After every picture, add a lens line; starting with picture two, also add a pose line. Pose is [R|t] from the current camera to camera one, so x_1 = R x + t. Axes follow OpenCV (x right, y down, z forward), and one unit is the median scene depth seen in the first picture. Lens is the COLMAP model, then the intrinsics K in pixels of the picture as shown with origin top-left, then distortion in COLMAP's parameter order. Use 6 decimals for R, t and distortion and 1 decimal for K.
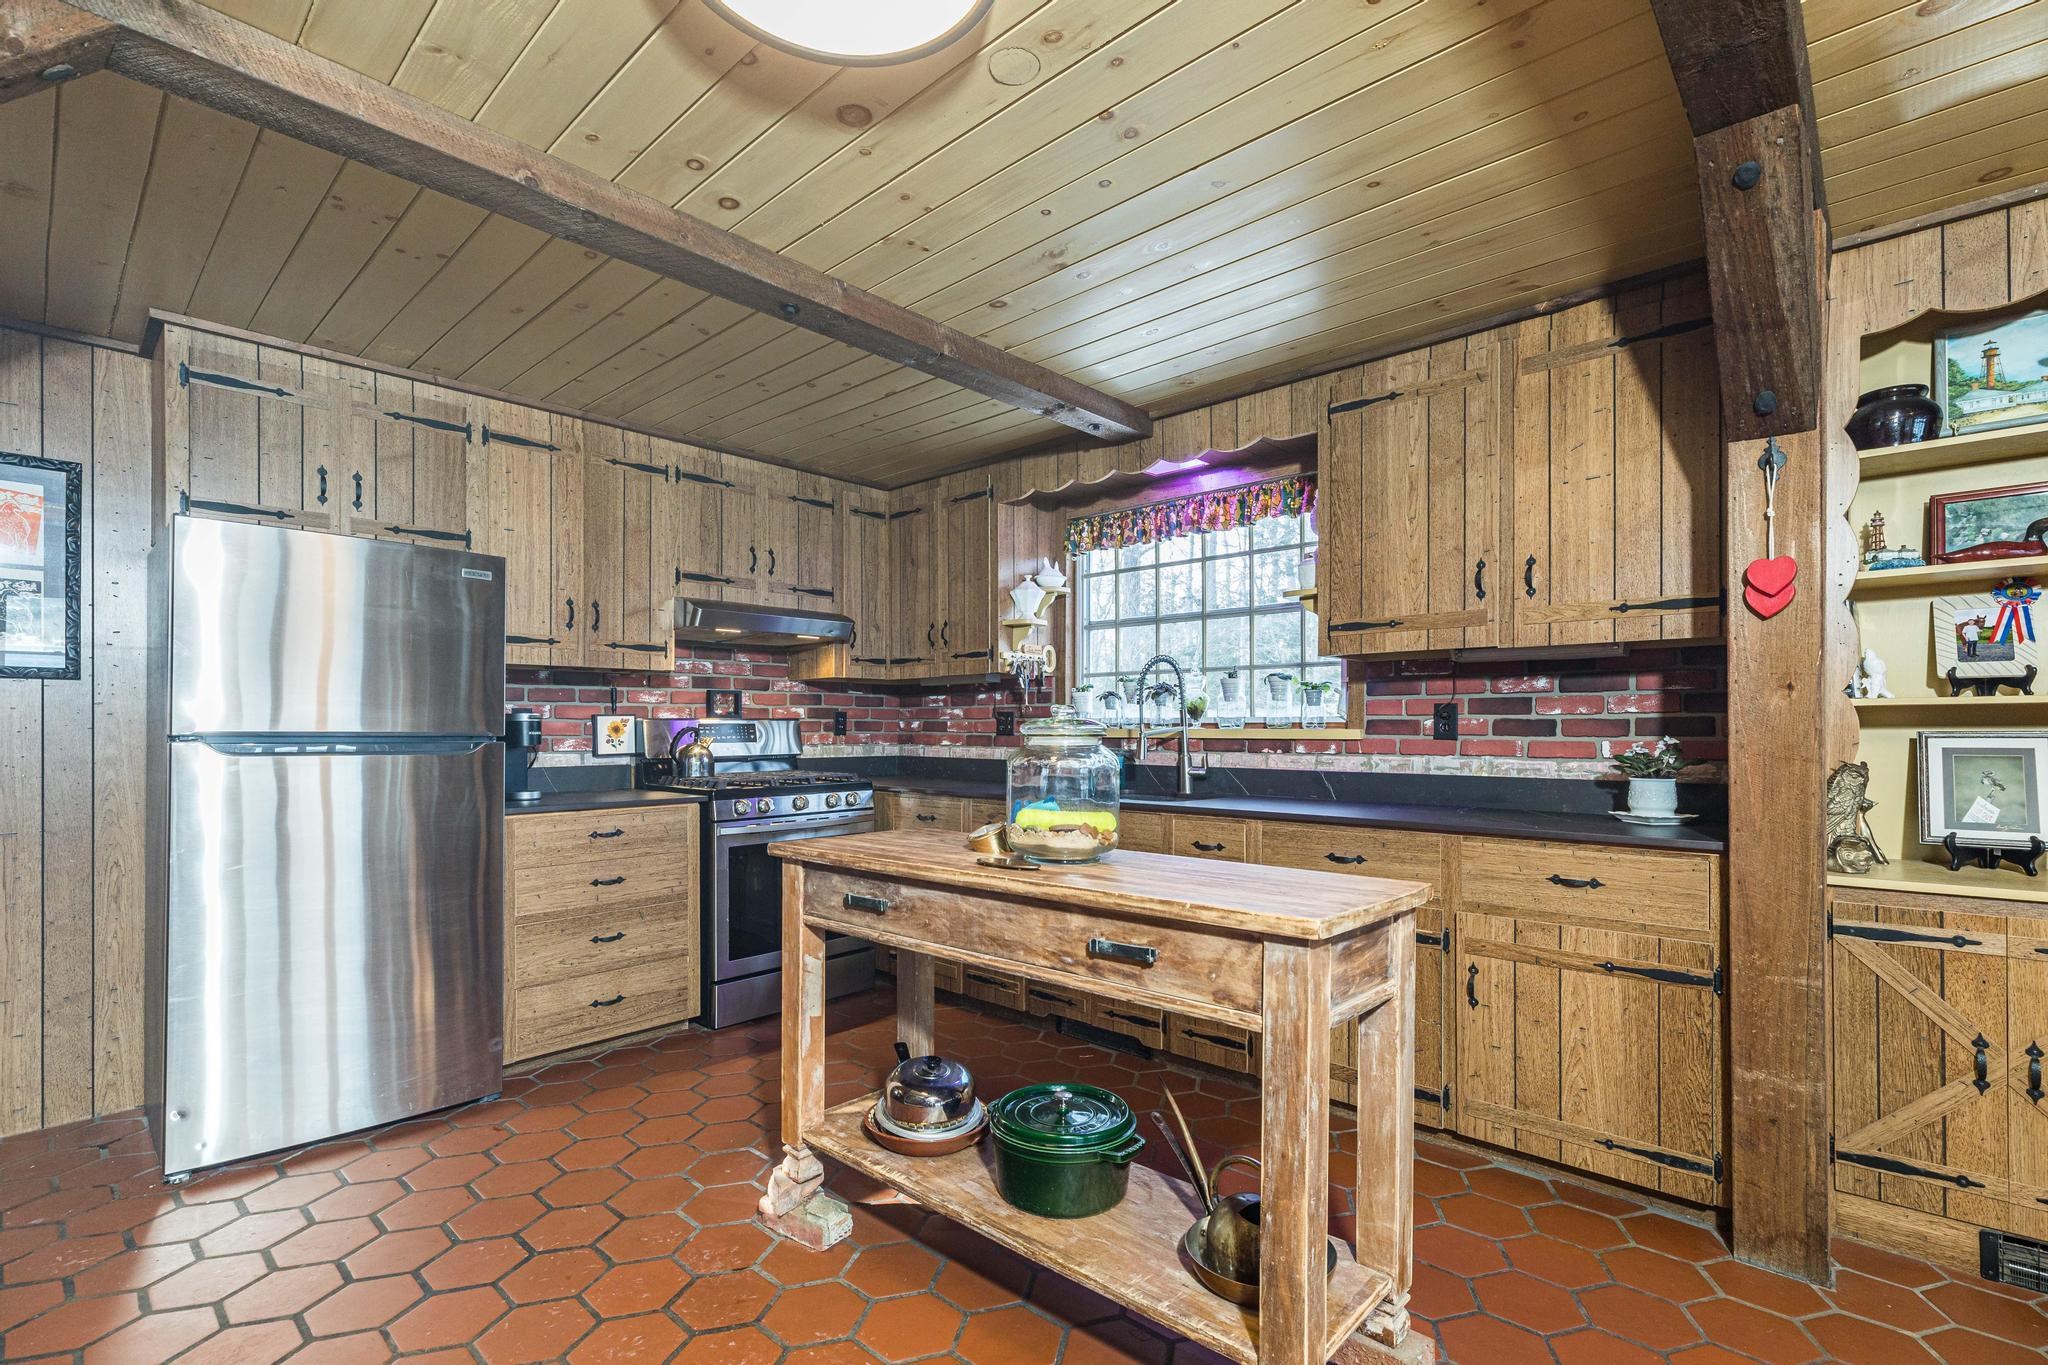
lens RADIAL K [[931.3, 0, 1016.7], [0, 931.3, 728.1], [0, 0, 1]] dist [0.007091, -0.000646]
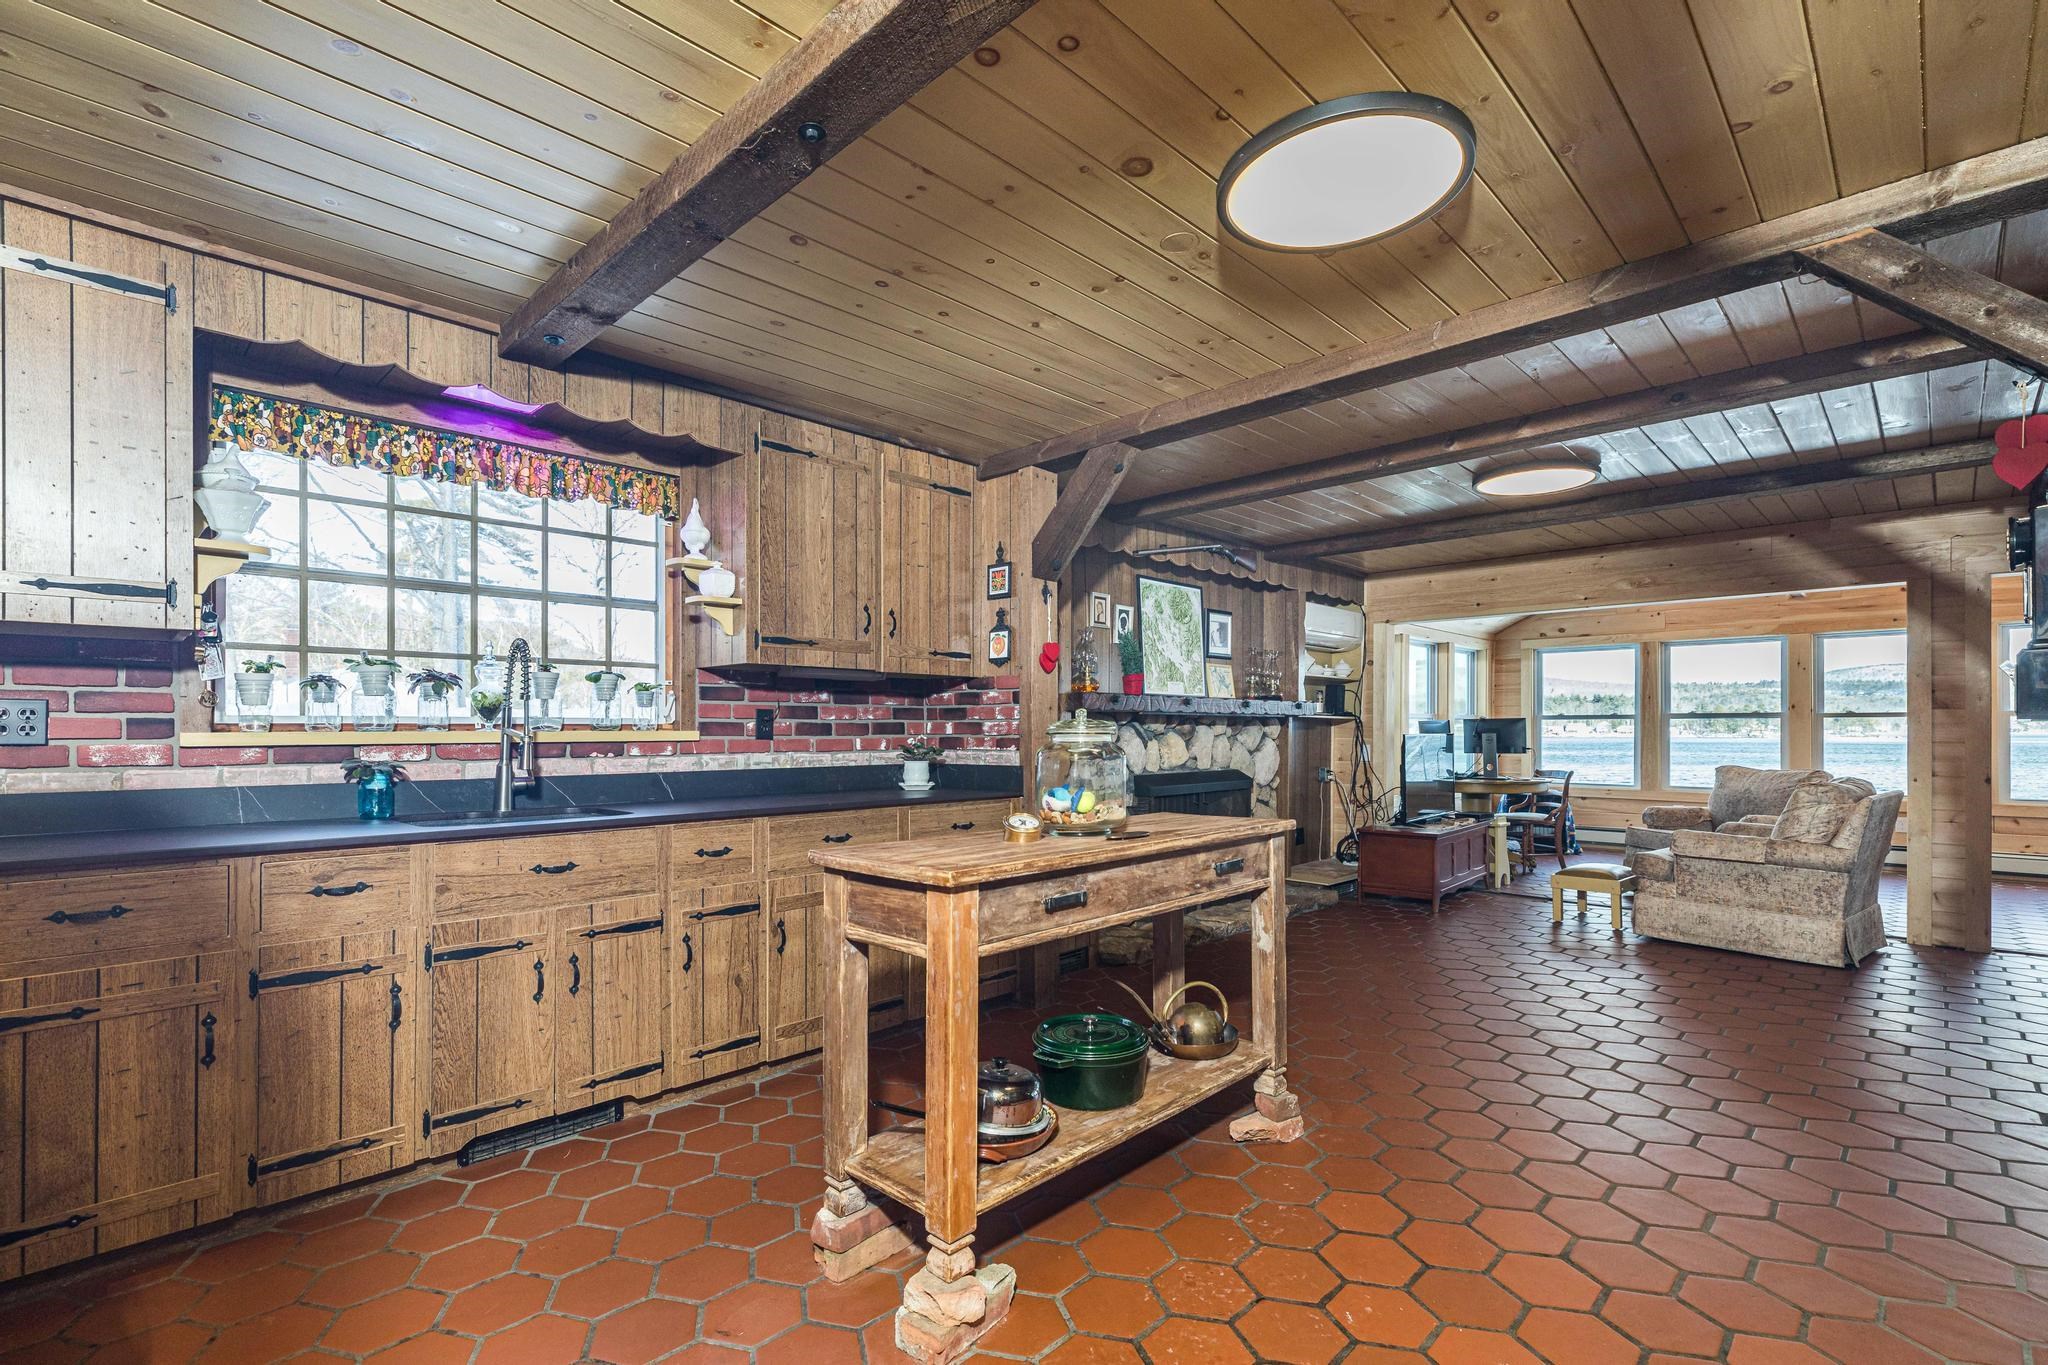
lens RADIAL K [[931.3, 0, 1019.3], [0, 931.3, 732.0], [0, 0, 1]] dist [0.007091, -0.000646]
pose [[0.032434, -0.000997, 0.999473, -0.645788], [0.002960, 0.999995, 0.000901, 0.002524], [-0.999469, 0.002929, 0.032437, 0.561669]]
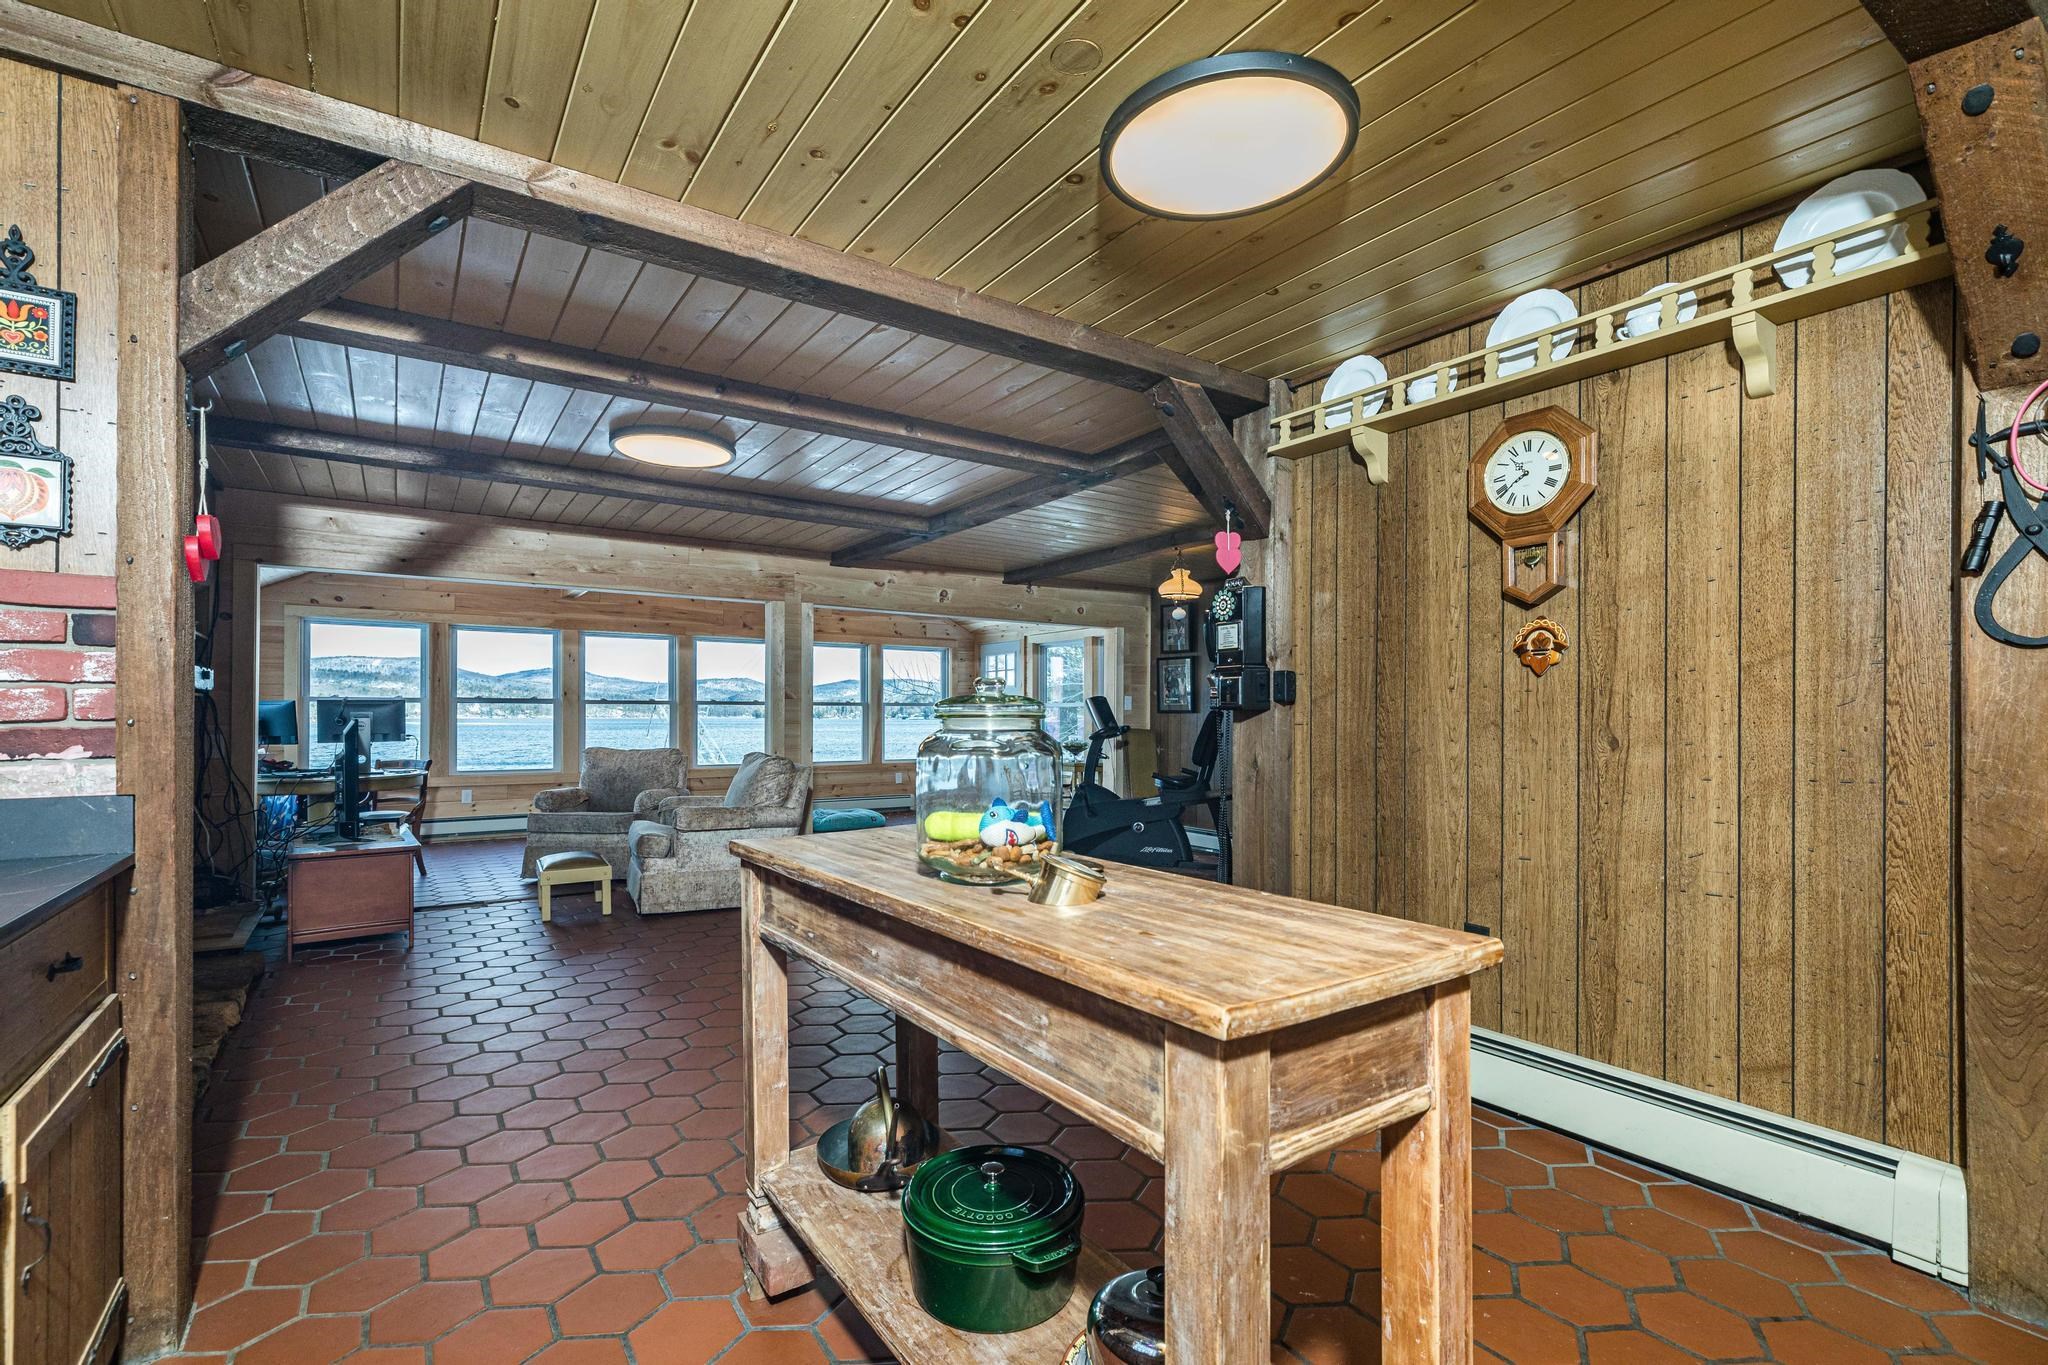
lens RADIAL K [[931.3, 0, 1001.1], [0, 931.3, 710.2], [0, 0, 1]] dist [0.007091, -0.000646]
pose [[-0.971039, -0.001065, 0.238920, -0.071361], [-0.002417, 0.999983, -0.005366, 0.003710], [-0.238910, -0.005788, -0.971025, 0.941158]]
